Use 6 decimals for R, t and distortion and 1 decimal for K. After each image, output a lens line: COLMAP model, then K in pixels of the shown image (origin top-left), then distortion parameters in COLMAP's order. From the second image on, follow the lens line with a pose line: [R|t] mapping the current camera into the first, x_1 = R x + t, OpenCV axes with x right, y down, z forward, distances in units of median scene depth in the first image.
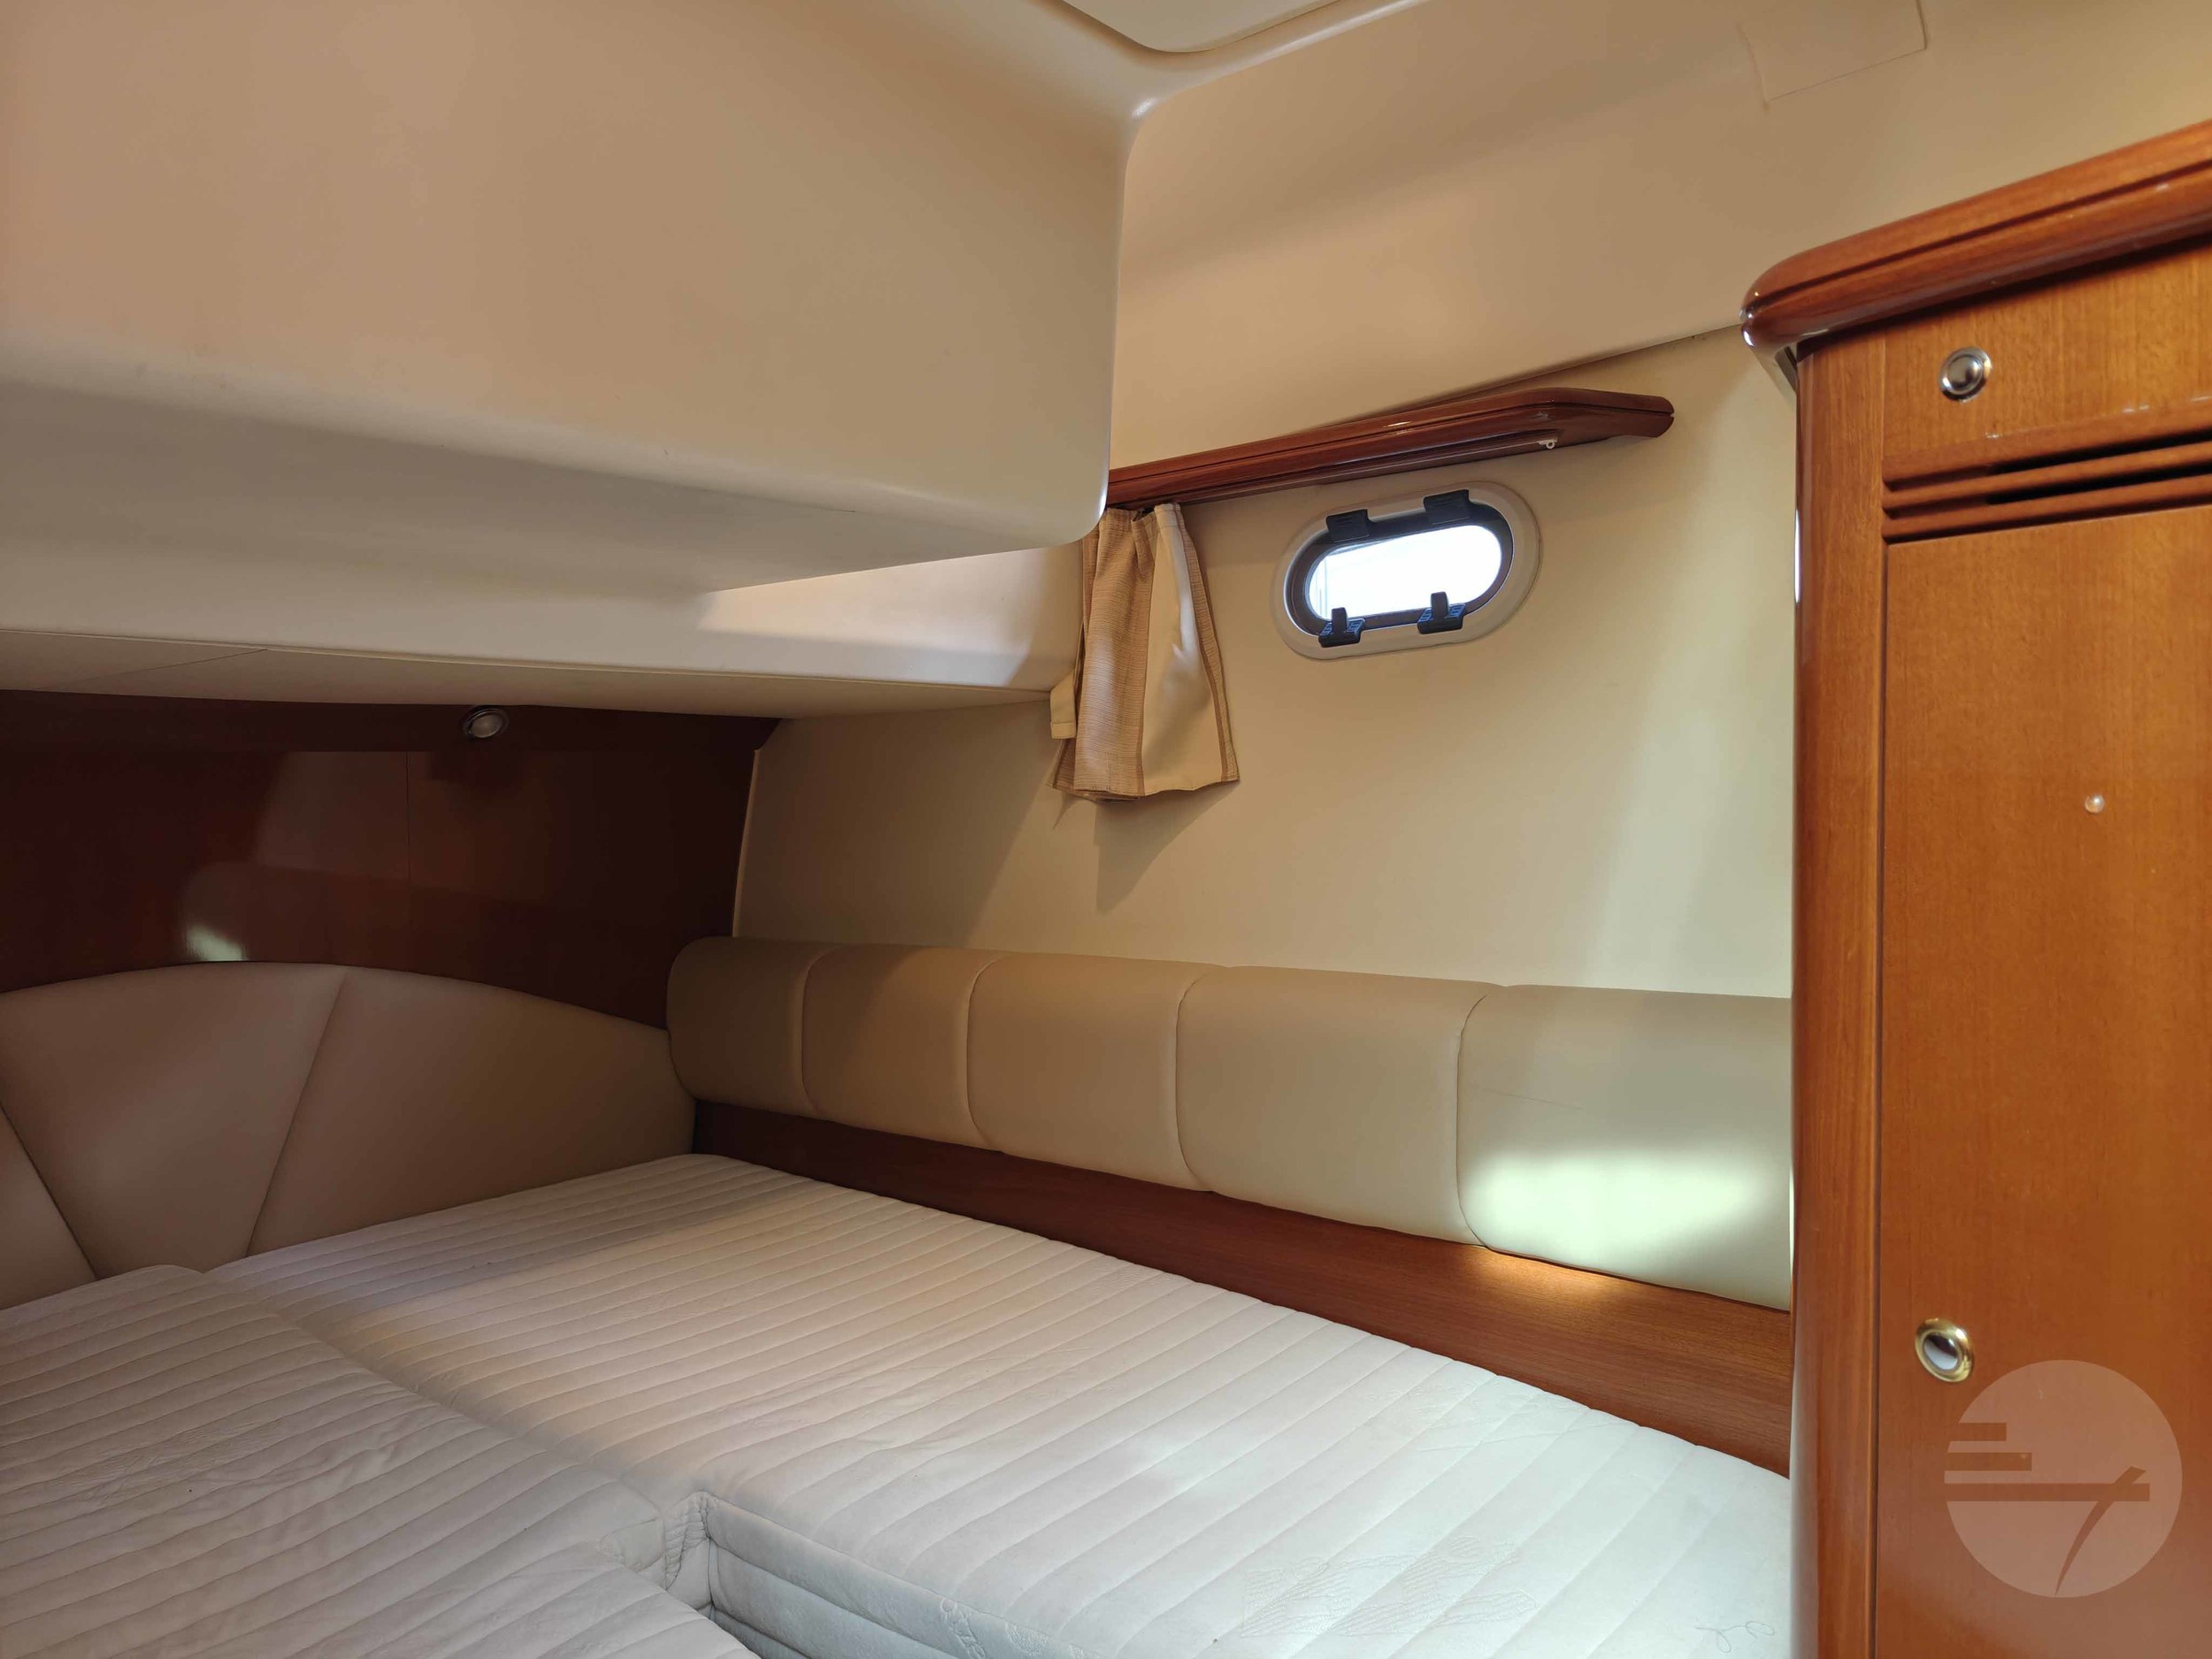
lens RADIAL K [[1484.1, 0, 1106.0], [0, 1484.1, 829.5], [0, 0, 1]] dist [0.003284, 0.001668]
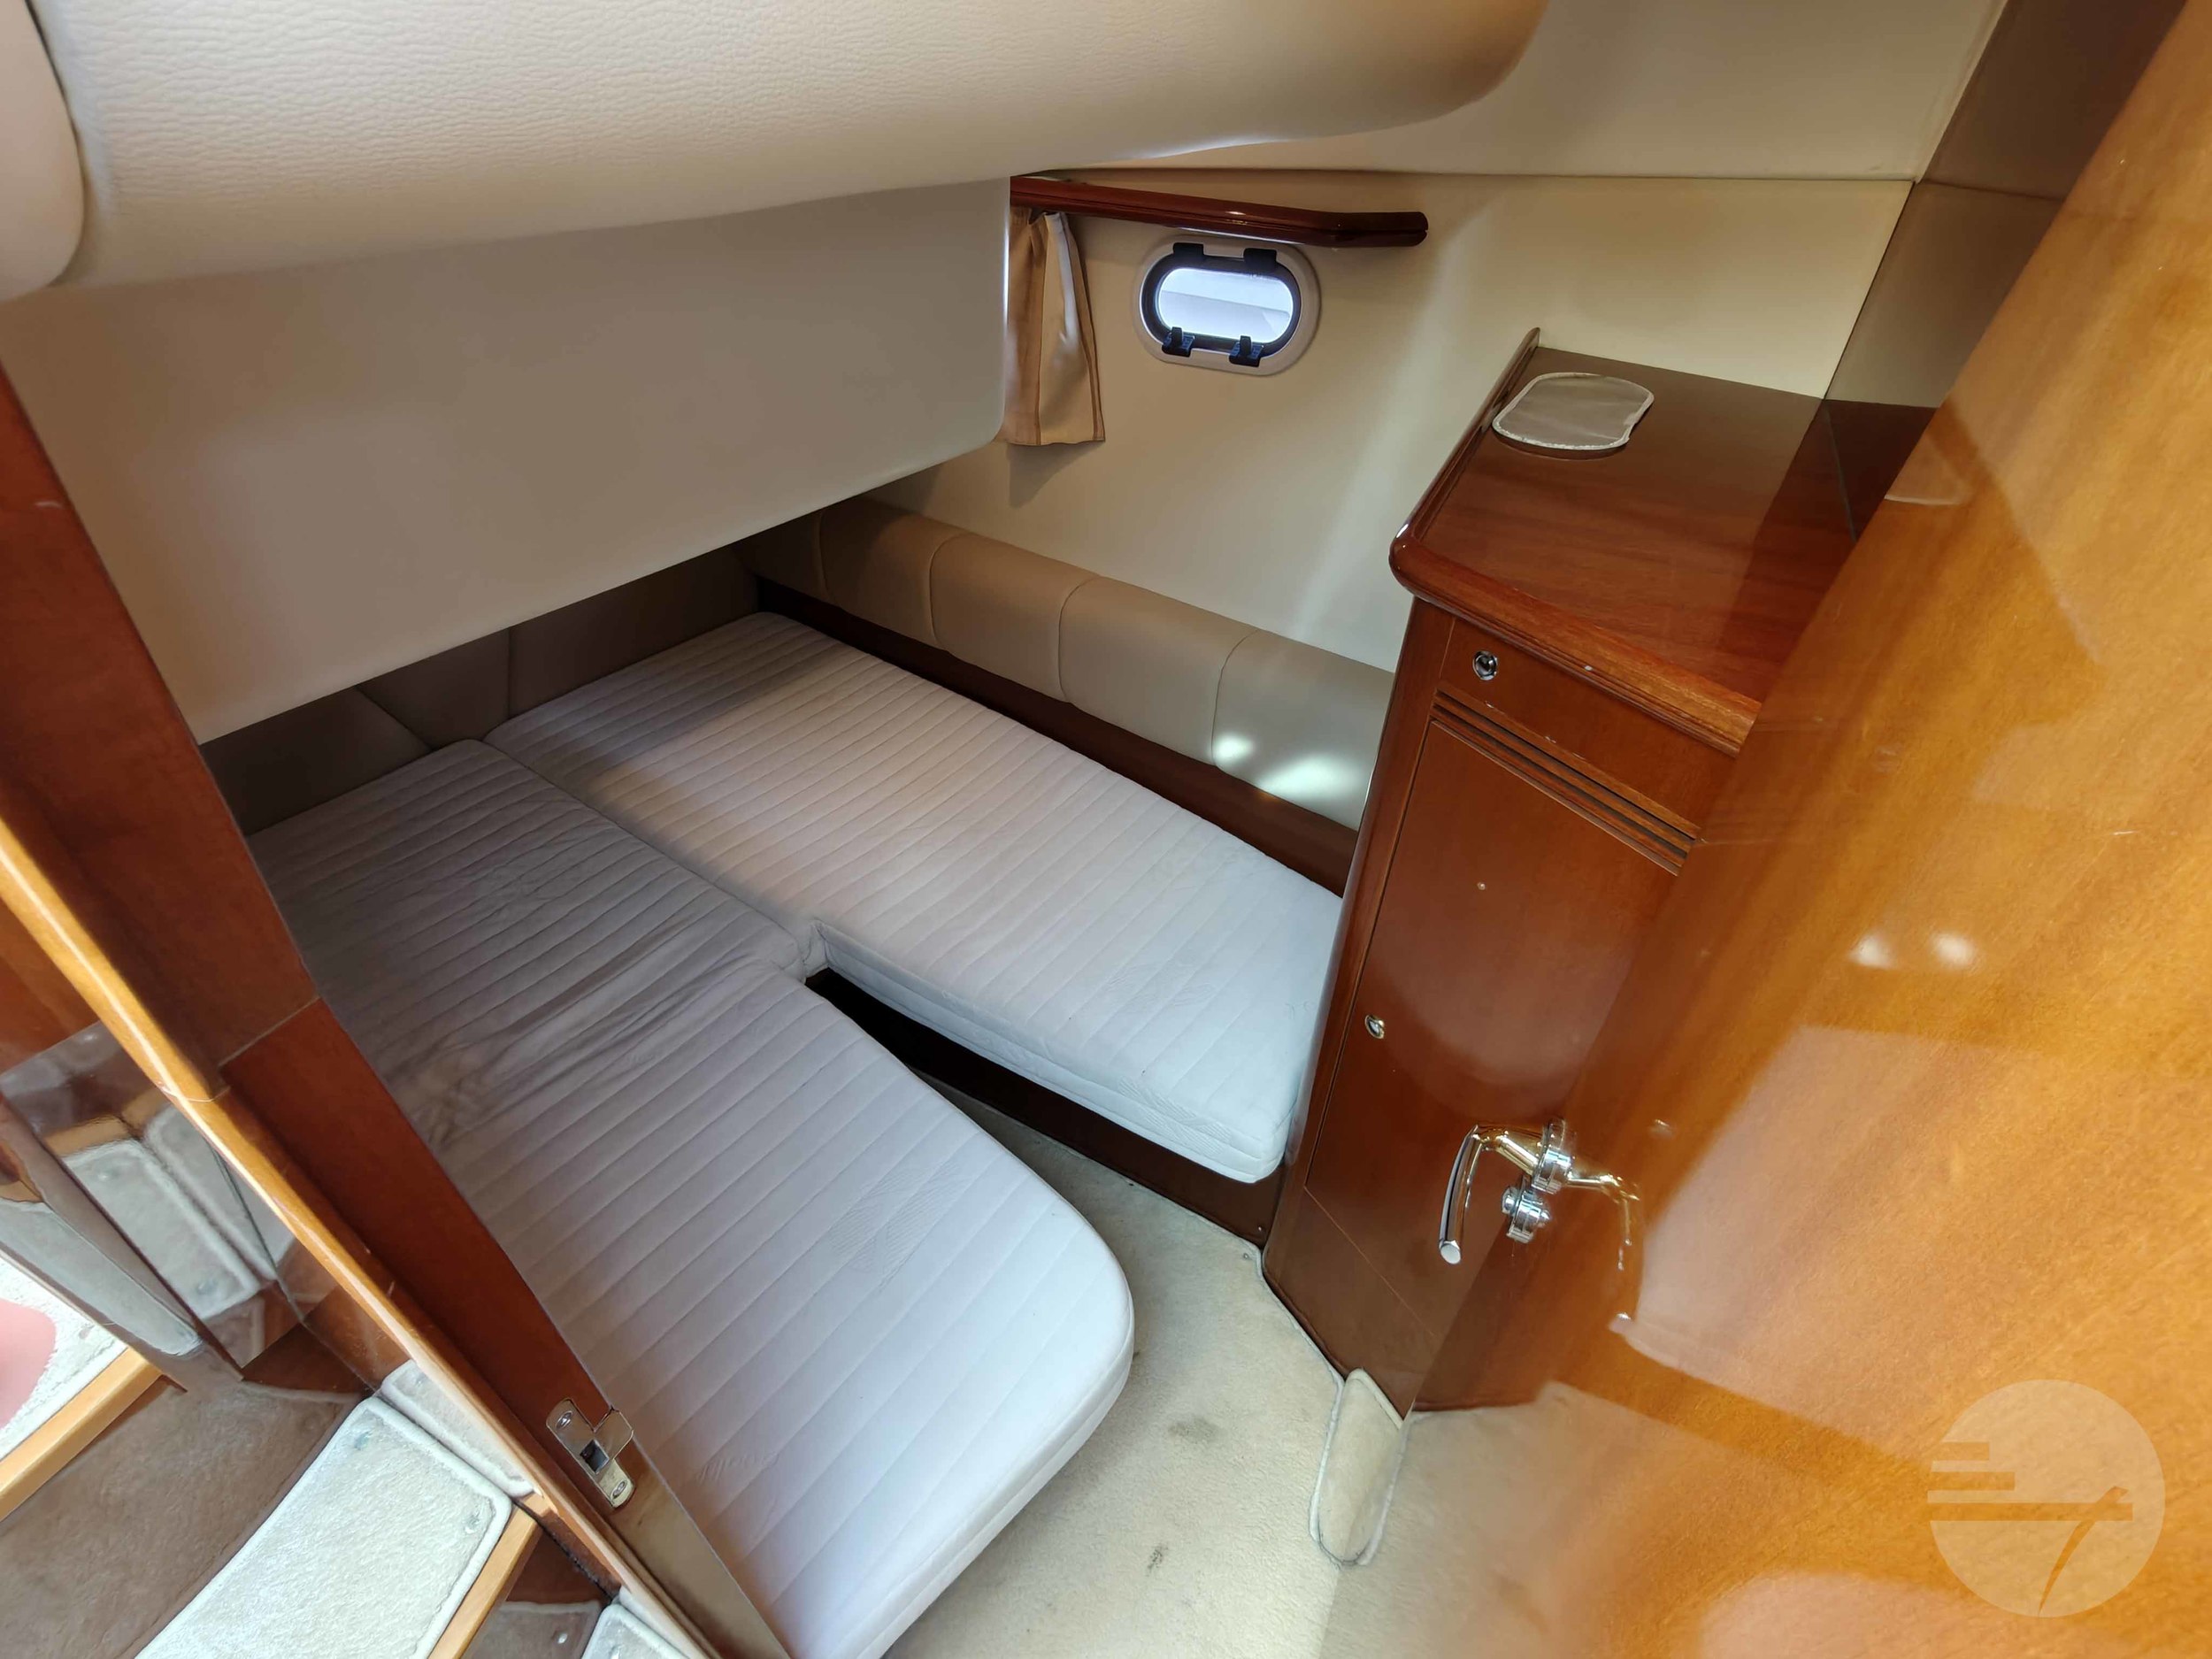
lens RADIAL K [[1004.4, 0, 1113.8], [0, 1004.4, 838.7], [0, 0, 1]] dist [0.000528, -0.000234]
pose [[0.997109, -0.014954, 0.074501, 0.018813], [-0.031798, 0.808357, 0.587833, -0.299335], [-0.069014, -0.588503, 0.805544, -0.037446]]
